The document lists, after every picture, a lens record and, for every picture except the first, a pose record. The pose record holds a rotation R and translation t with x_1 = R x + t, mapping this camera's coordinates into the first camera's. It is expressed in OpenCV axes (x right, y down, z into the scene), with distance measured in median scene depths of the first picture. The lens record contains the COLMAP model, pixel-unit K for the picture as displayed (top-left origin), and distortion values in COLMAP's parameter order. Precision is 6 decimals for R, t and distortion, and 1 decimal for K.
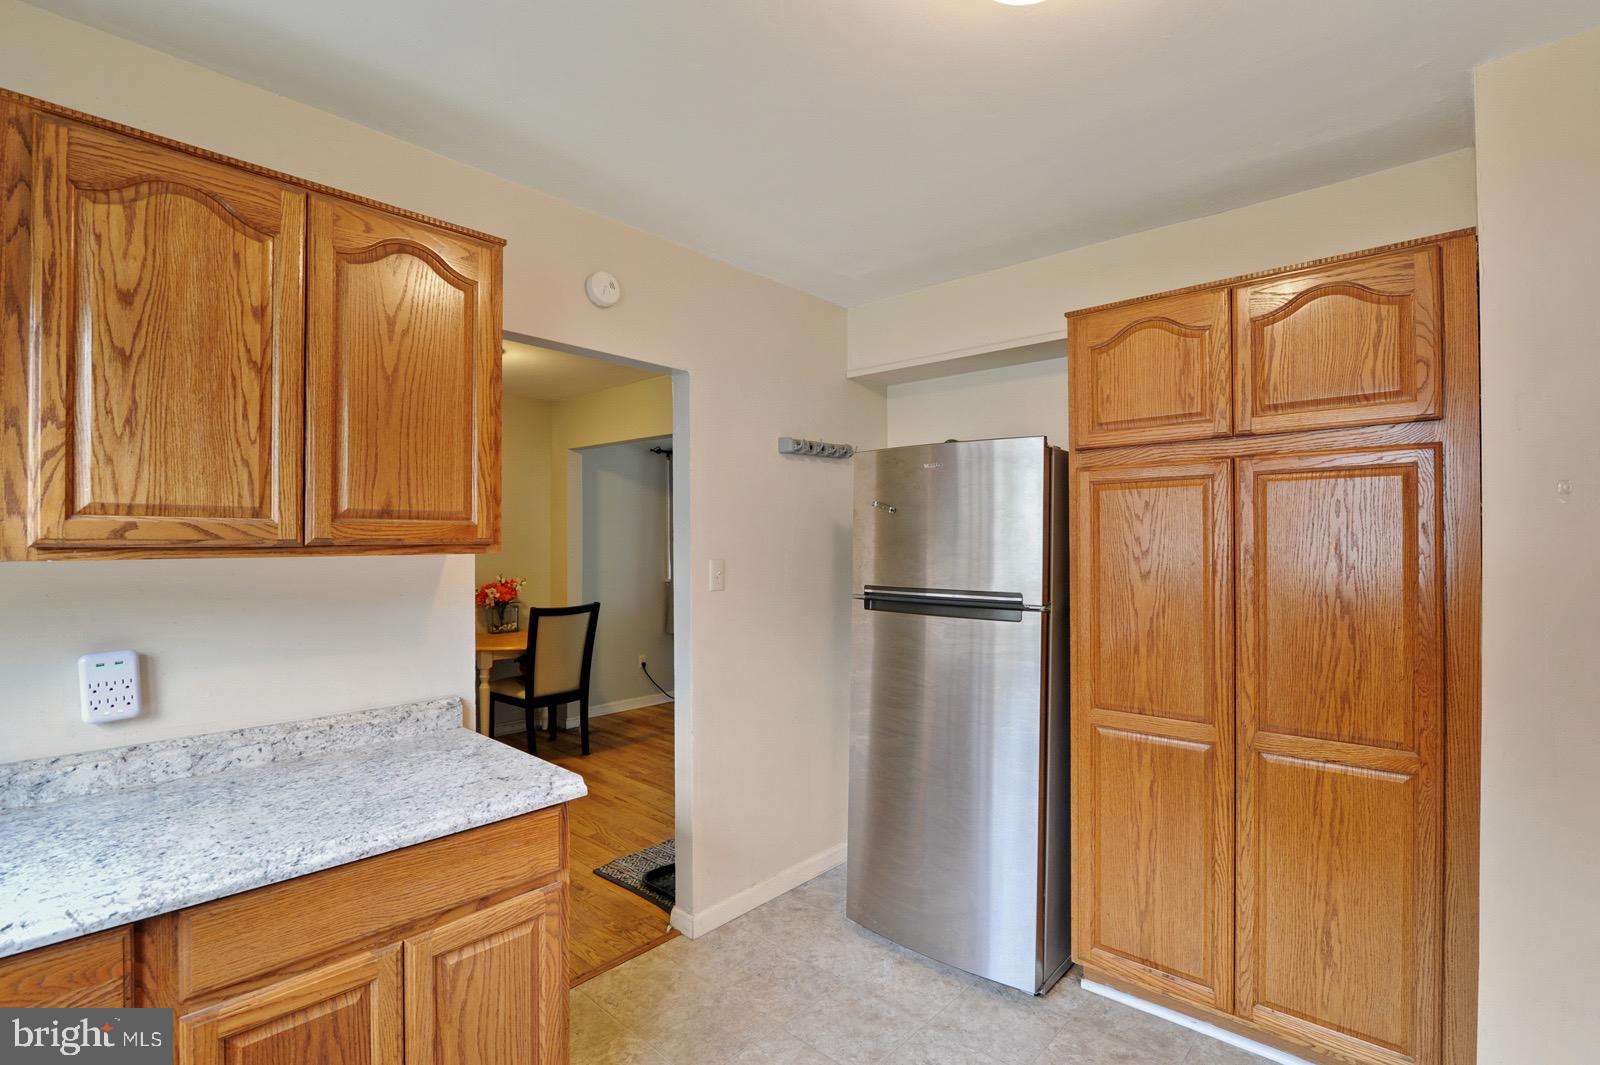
lens RADIAL K [[749.2, 0, 799.1], [0, 749.2, 539.6], [0, 0, 1]] dist [-0.019581, 0.001263]
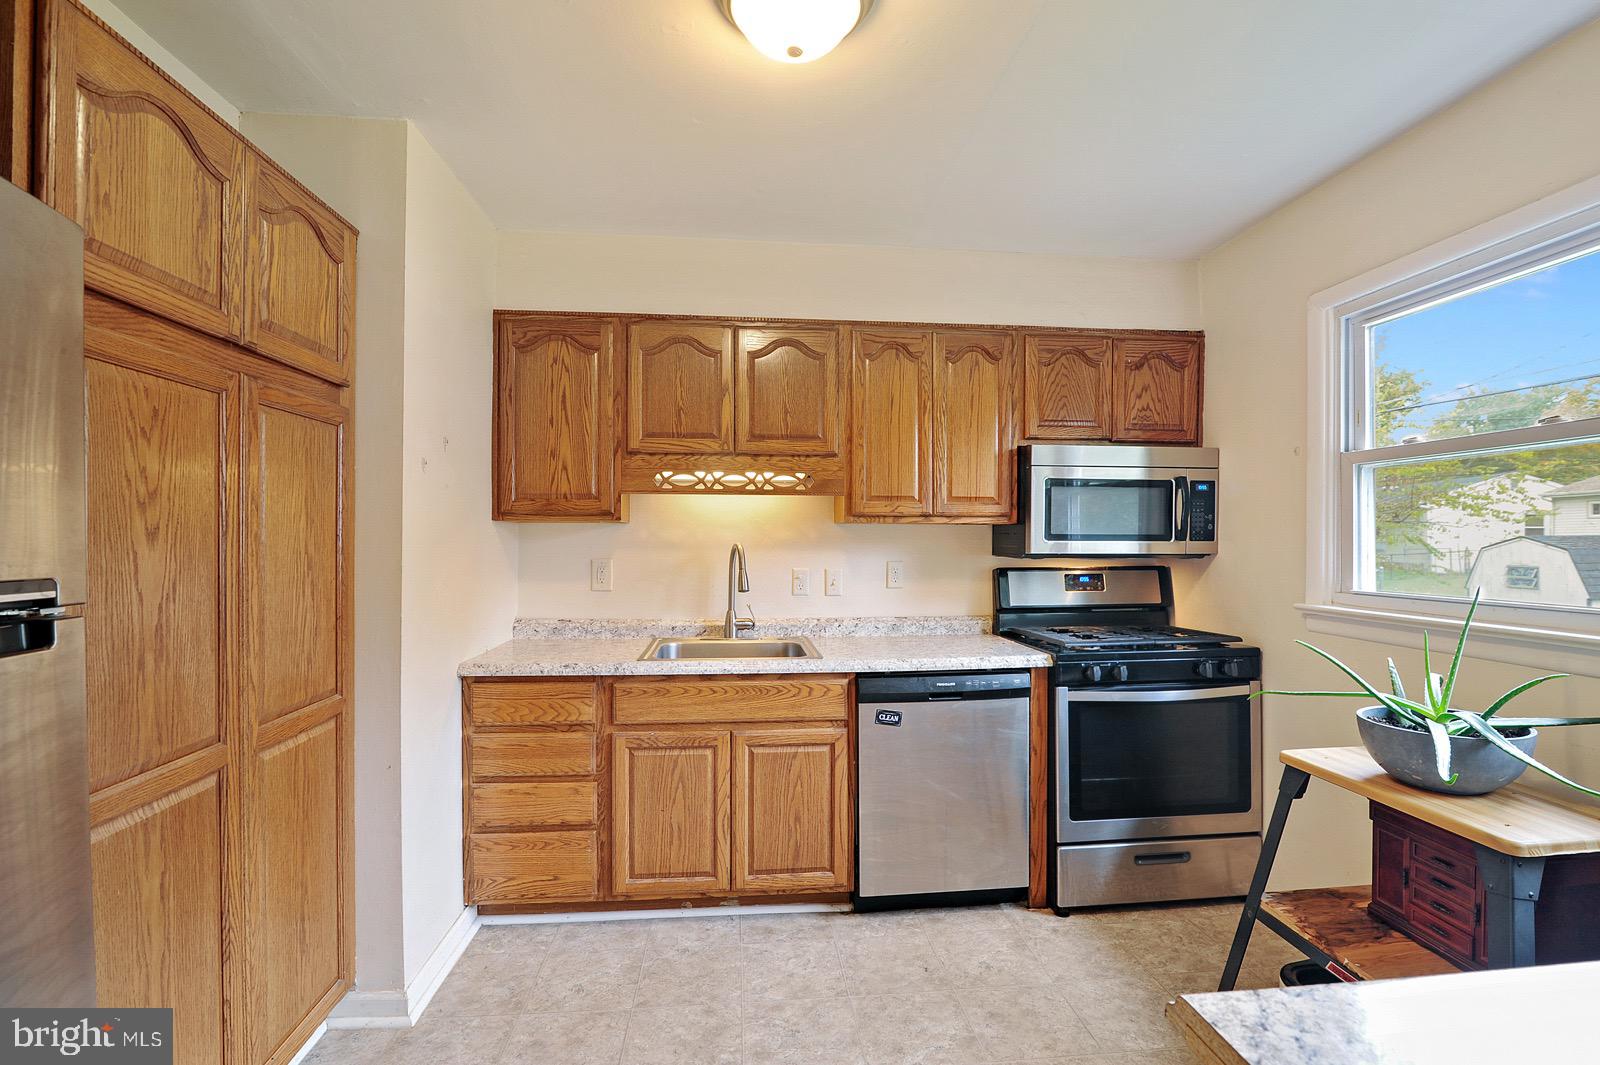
lens RADIAL K [[749.2, 0, 802.2], [0, 749.2, 544.0], [0, 0, 1]] dist [-0.019581, 0.001263]
pose [[-0.733517, -0.007431, 0.679631, -0.431256], [-0.004298, 0.999971, 0.006294, 0.070332], [-0.679658, 0.001696, -0.733527, 1.502007]]
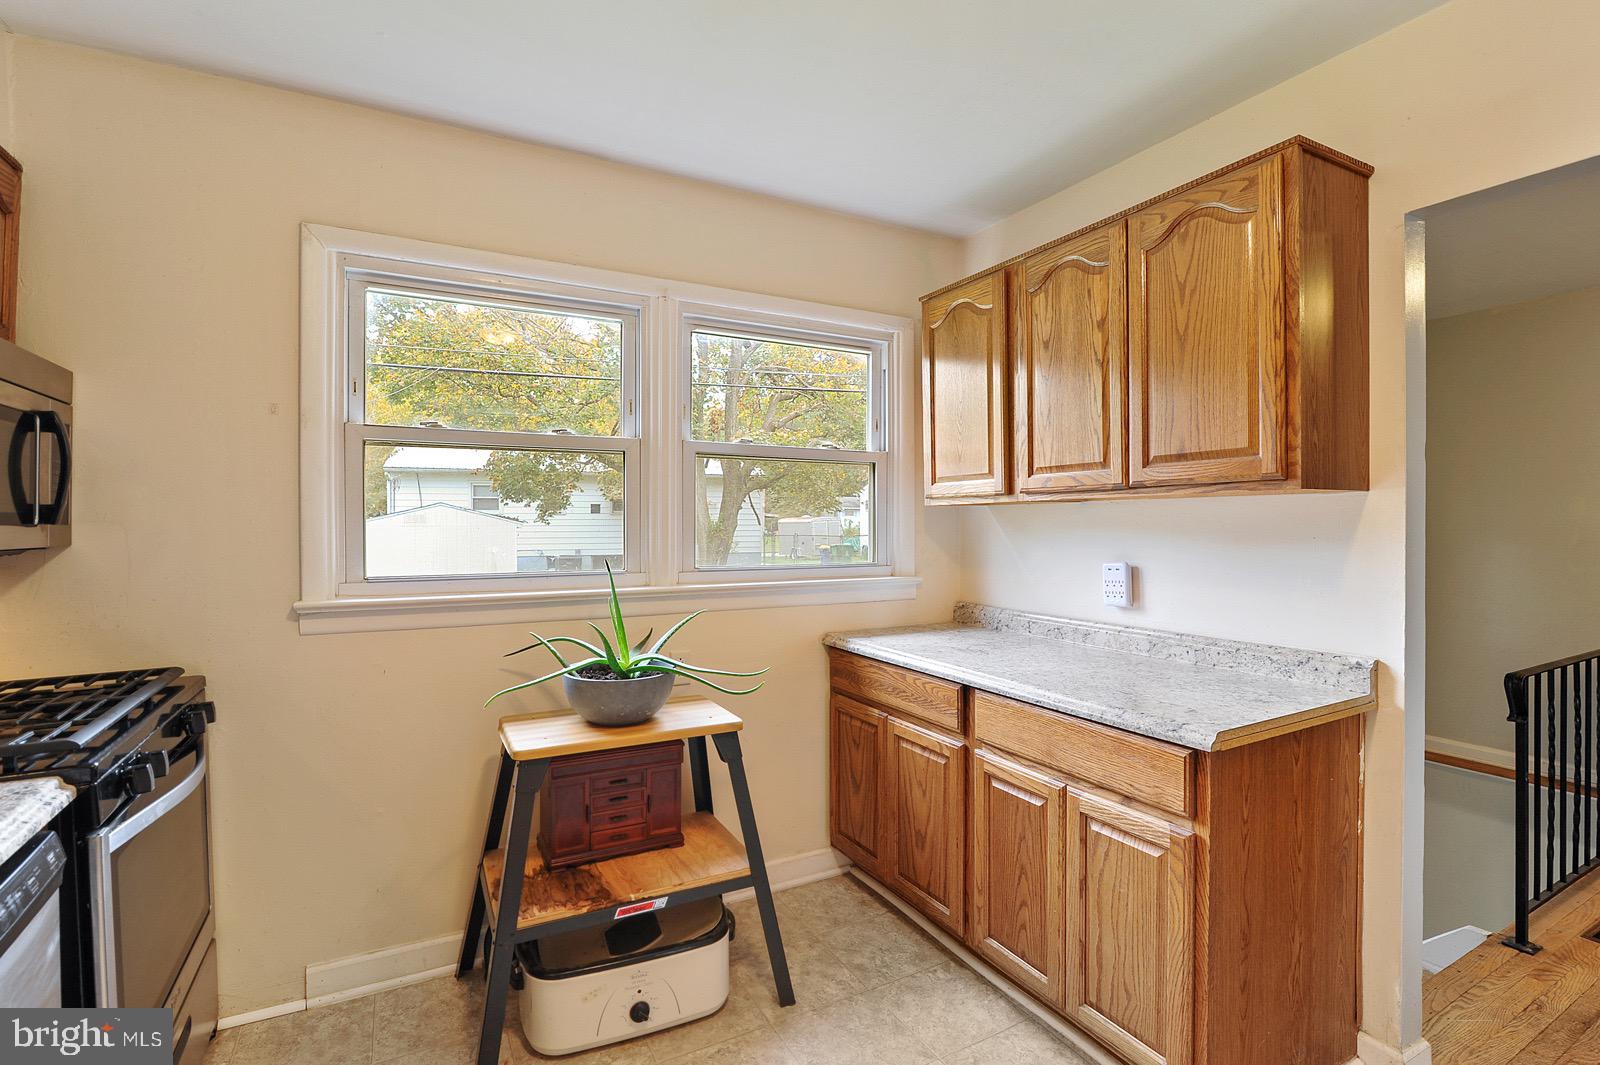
lens RADIAL K [[749.2, 0, 798.3], [0, 749.2, 526.8], [0, 0, 1]] dist [-0.019581, 0.001263]
pose [[-0.336377, 0.000435, -0.941727, 0.743841], [0.000698, 1.000000, 0.000212, 0.074374], [0.941727, -0.000586, -0.336378, 0.861640]]
